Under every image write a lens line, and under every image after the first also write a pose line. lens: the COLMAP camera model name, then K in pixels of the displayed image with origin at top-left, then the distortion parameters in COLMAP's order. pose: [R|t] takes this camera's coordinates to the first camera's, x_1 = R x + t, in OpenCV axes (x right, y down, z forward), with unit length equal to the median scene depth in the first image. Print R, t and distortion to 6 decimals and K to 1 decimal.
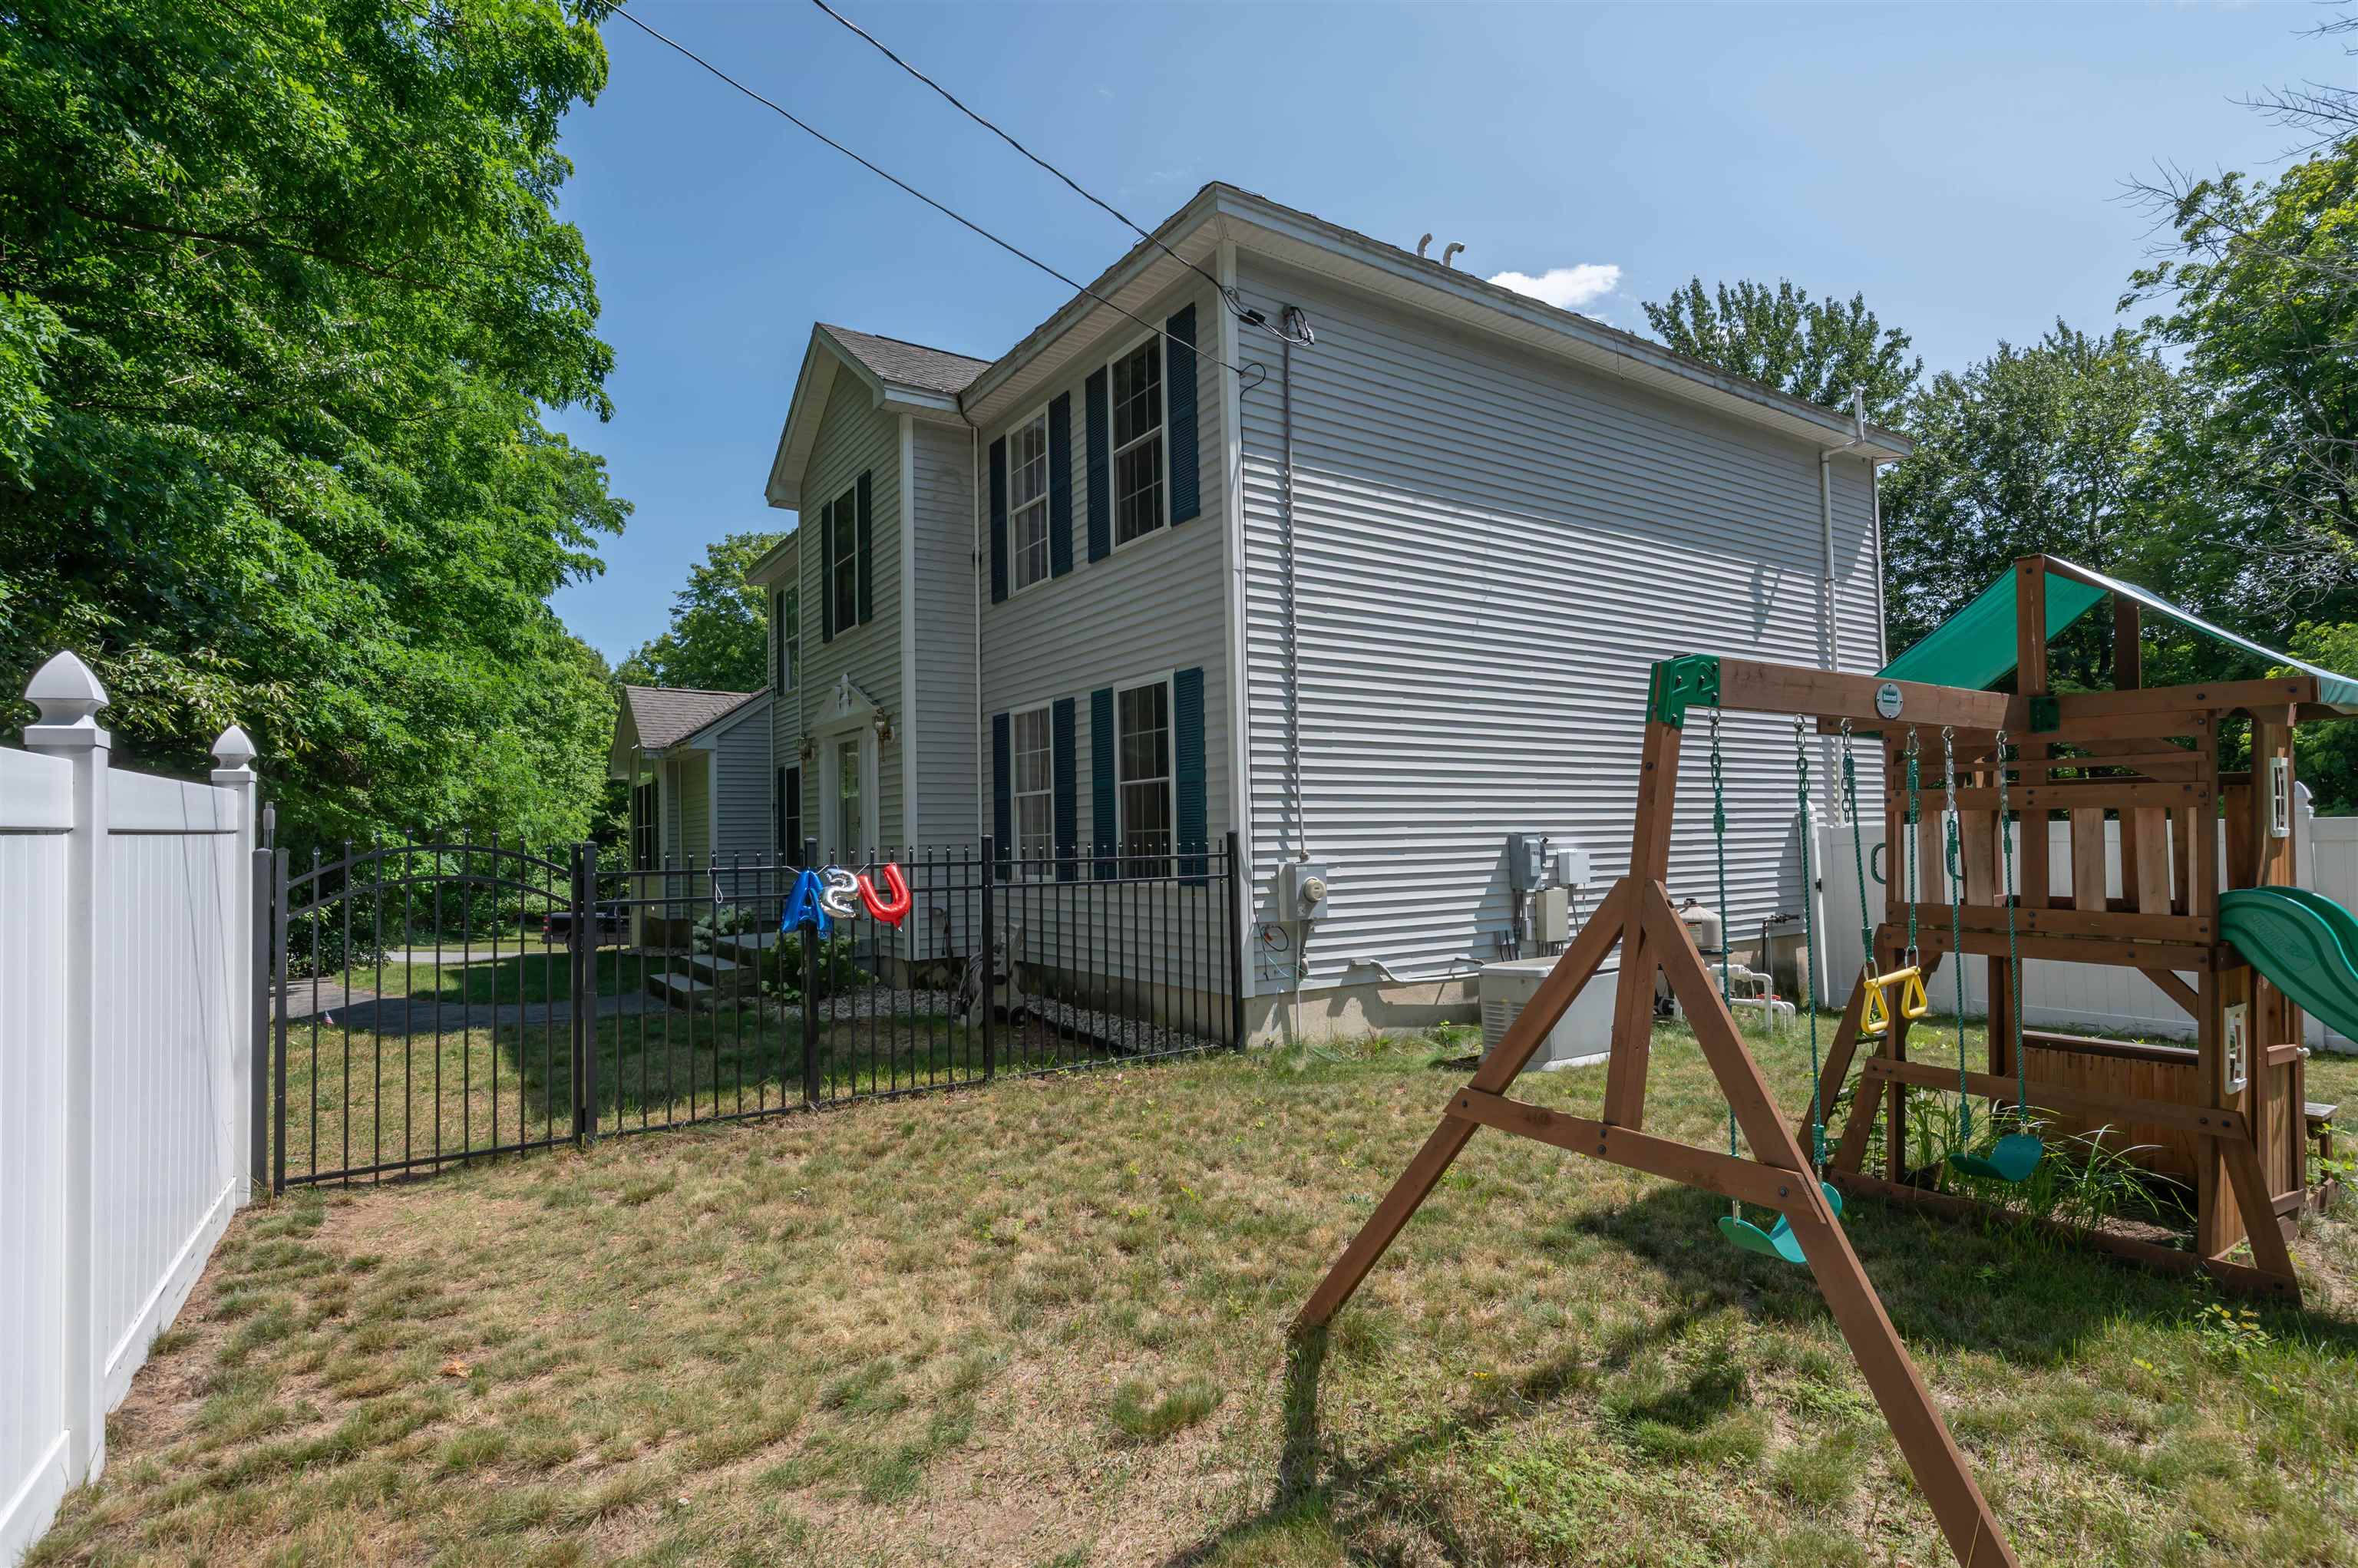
lens RADIAL K [[1141.4, 0, 1186.2], [0, 1141.4, 810.8], [0, 0, 1]] dist [-0.001344, -0.000086]
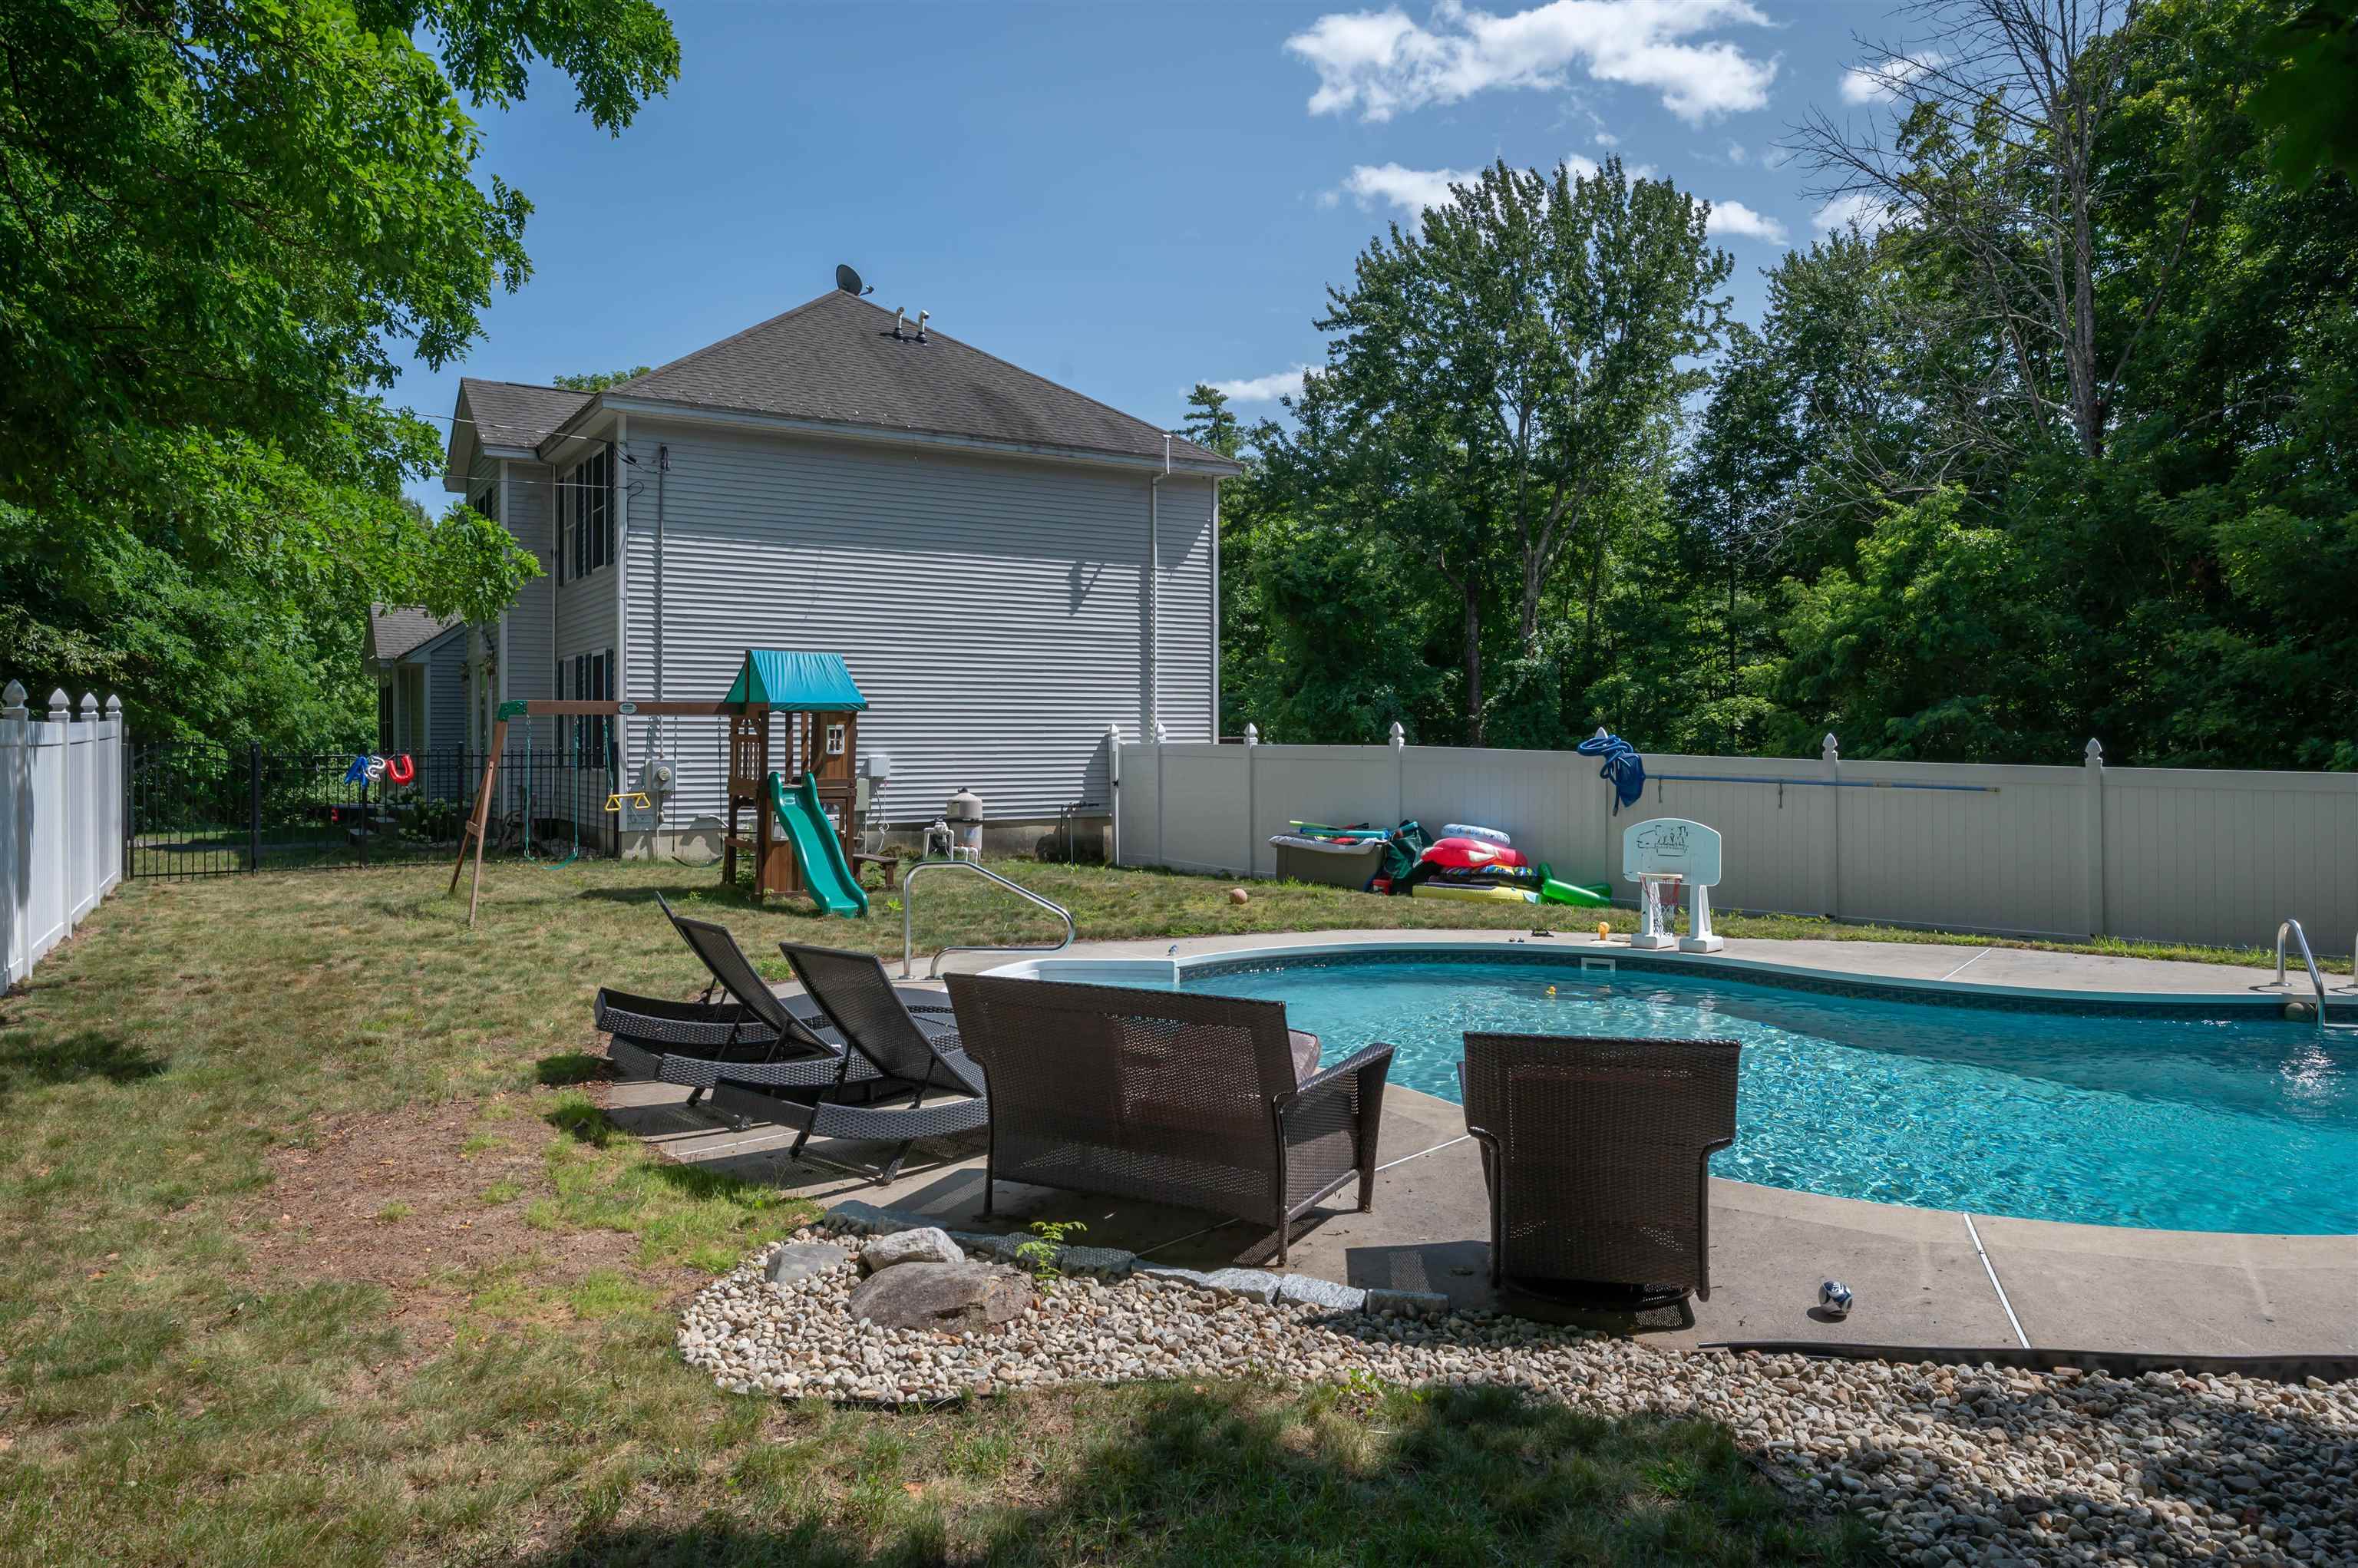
lens RADIAL K [[1594.4, 0, 1175.7], [0, 1594.4, 737.2], [0, 0, 1]] dist [-0.008965, -0.001052]
pose [[0.998420, 0.019268, -0.052780, 0.884870], [-0.017745, 0.999417, 0.029172, -0.065068], [0.053311, -0.028189, 0.998180, -1.243703]]
